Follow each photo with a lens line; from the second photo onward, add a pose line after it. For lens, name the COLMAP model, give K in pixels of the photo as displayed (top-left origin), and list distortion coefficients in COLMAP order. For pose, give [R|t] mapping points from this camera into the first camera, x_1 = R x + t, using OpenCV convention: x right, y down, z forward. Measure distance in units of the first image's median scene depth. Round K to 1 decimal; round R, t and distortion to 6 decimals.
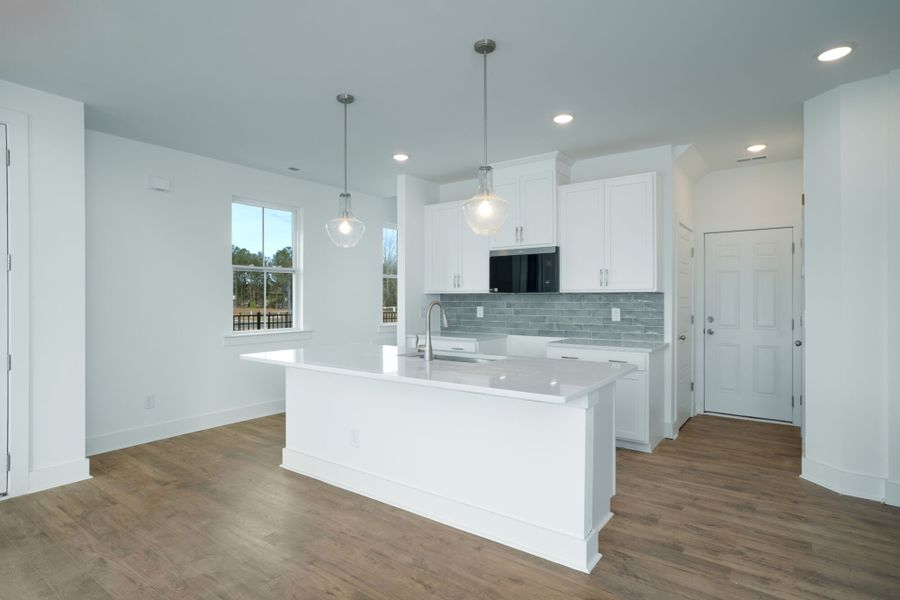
lens RADIAL K [[472.4, 0, 450.0], [0, 472.4, 300.0], [0, 0, 1]] dist [-0.004481, 0.000821]
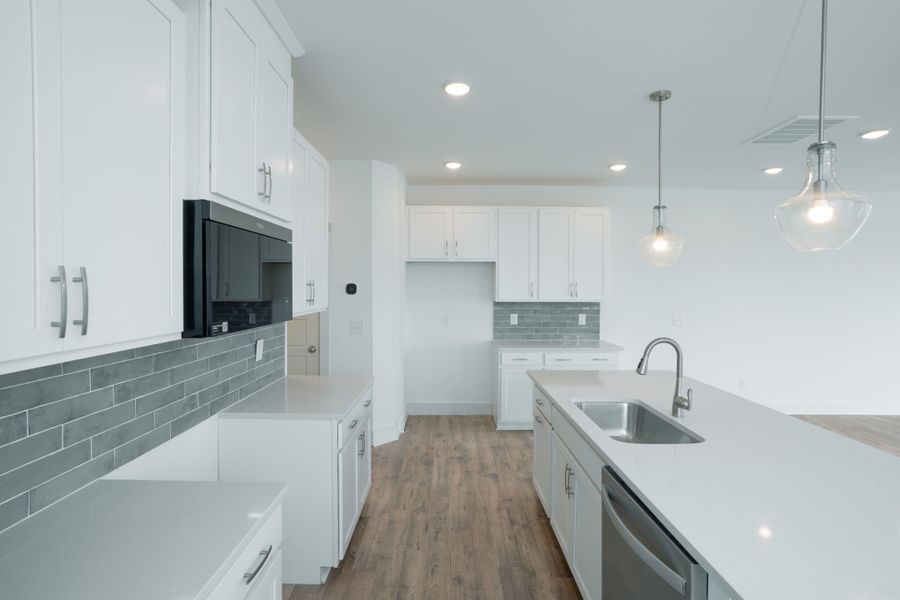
lens RADIAL K [[433.0, 0, 450.0], [0, 433.0, 300.0], [0, 0, 1]] dist [-0.002787, 0.000279]
pose [[-0.600327, -0.022185, 0.799447, -0.263030], [0.001402, 0.999584, 0.028792, -0.052846], [-0.799753, 0.018405, -0.600047, 1.218856]]
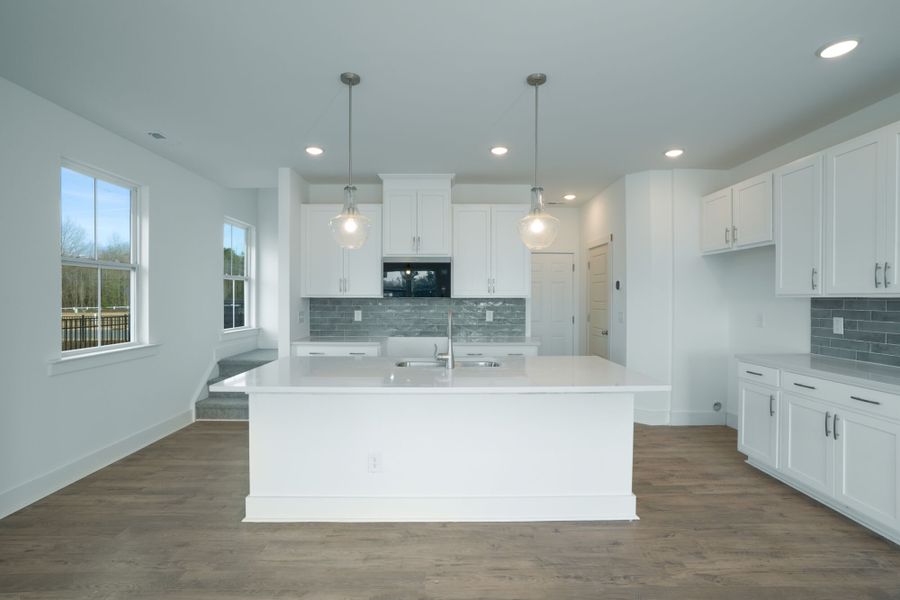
lens RADIAL K [[417.9, 0, 443.7], [0, 417.9, 302.9], [0, 0, 1]] dist [-0.042160, 0.023353]
pose [[0.801023, -0.005319, 0.598610, -0.416408], [0.000099, 0.999962, 0.008753, -0.013346], [-0.598634, -0.006952, 0.800993, 0.213838]]
